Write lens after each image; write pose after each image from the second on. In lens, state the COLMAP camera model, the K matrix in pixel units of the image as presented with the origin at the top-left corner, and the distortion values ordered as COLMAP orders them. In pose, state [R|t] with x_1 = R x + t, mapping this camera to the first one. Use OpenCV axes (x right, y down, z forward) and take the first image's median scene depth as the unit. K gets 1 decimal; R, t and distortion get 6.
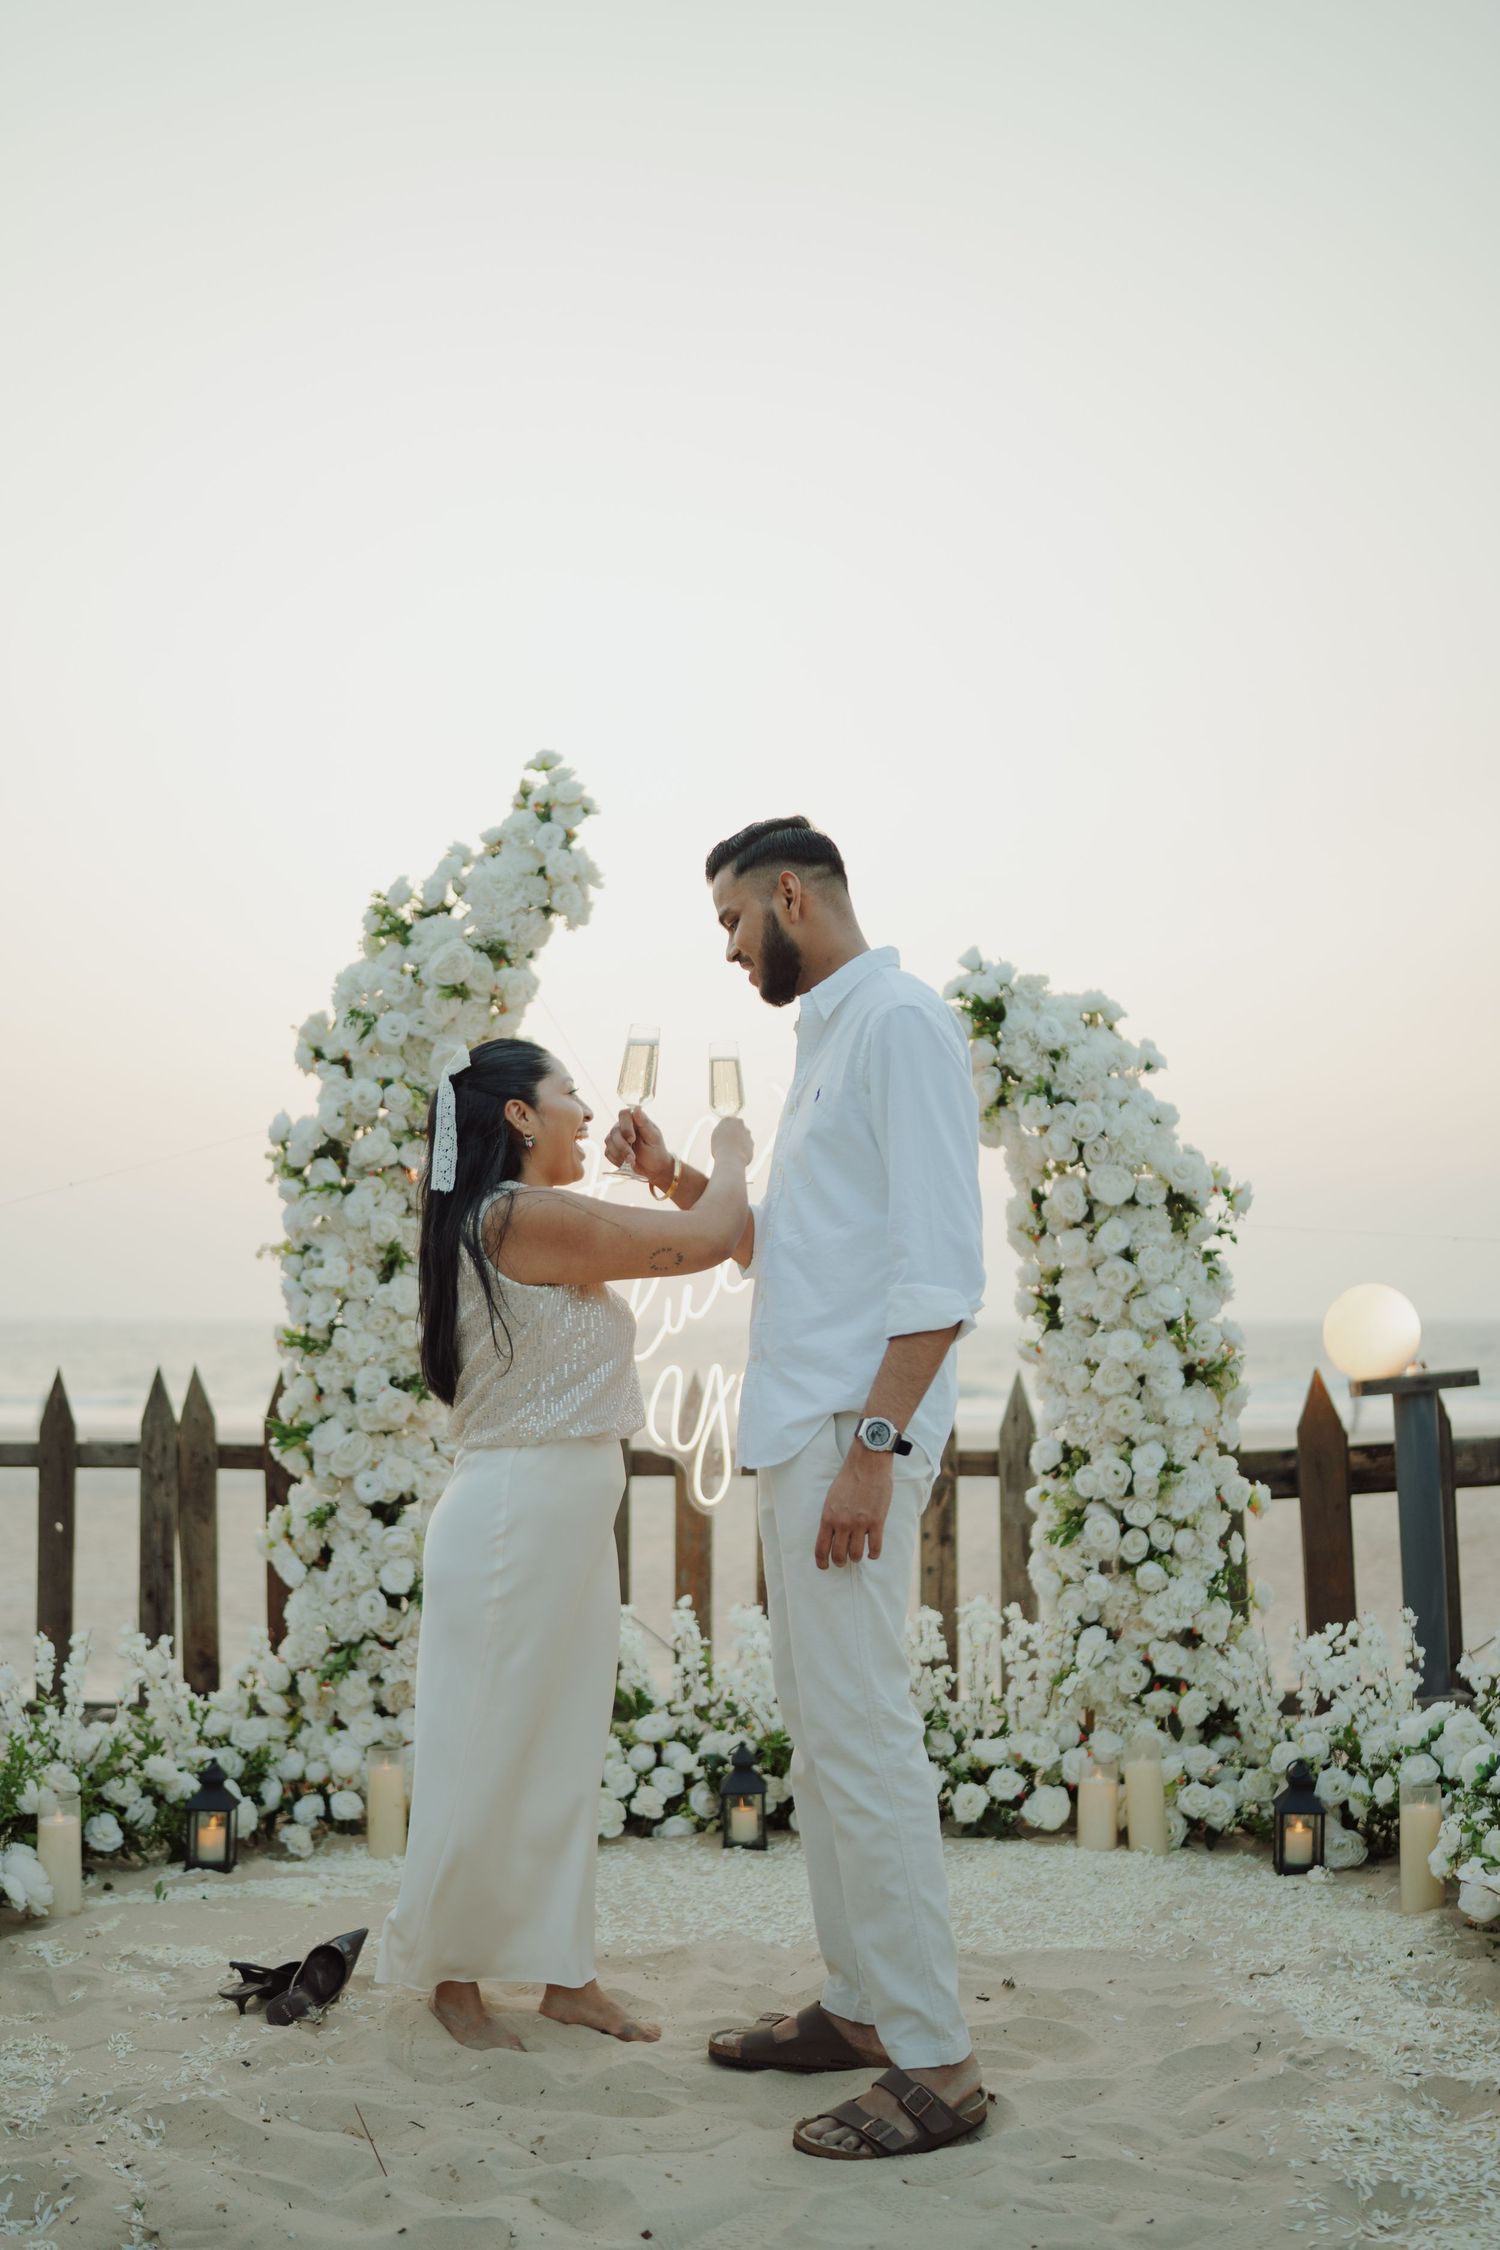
lens RADIAL K [[2324.4, 0, 745.1], [0, 2324.4, 1092.7], [0, 0, 1]] dist [-0.187280, 0.185768]
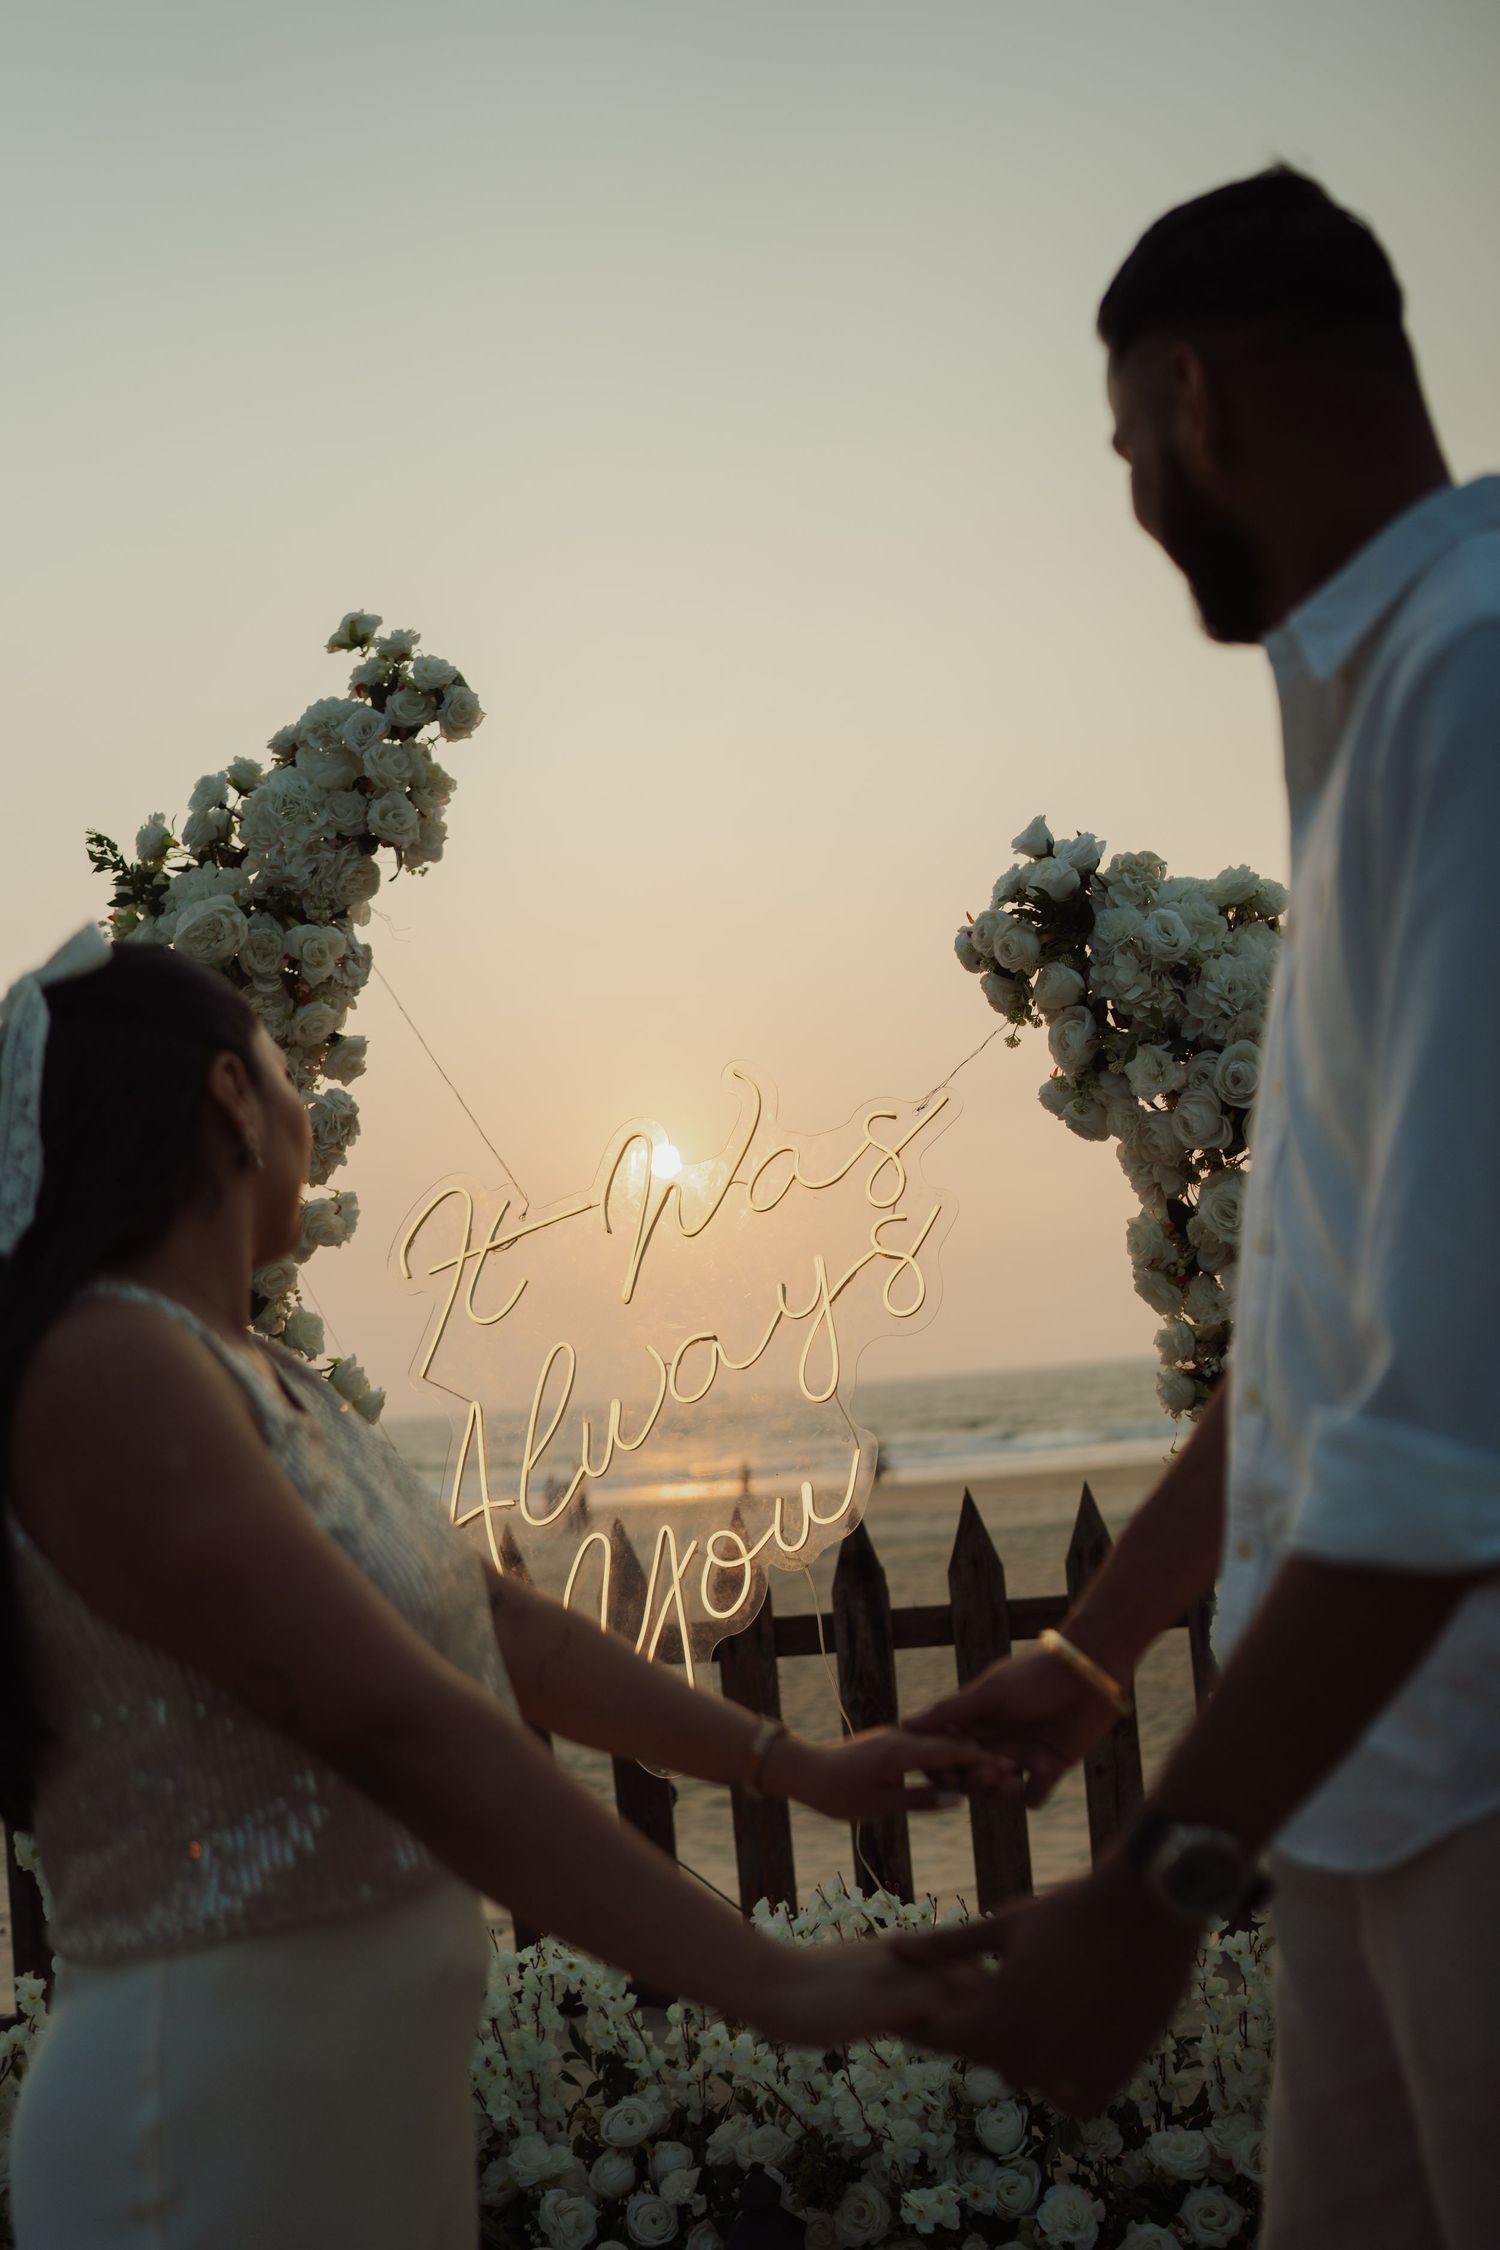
lens RADIAL K [[2183.4, 0, 755.8], [0, 2183.4, 1083.6], [0, 0, 1]] dist [-0.197550, 0.208036]
pose [[0.989261, -0.098778, -0.107733, 0.083461], [0.095130, 0.994720, -0.038502, 0.023271], [0.110967, 0.027840, 0.993434, 0.435779]]
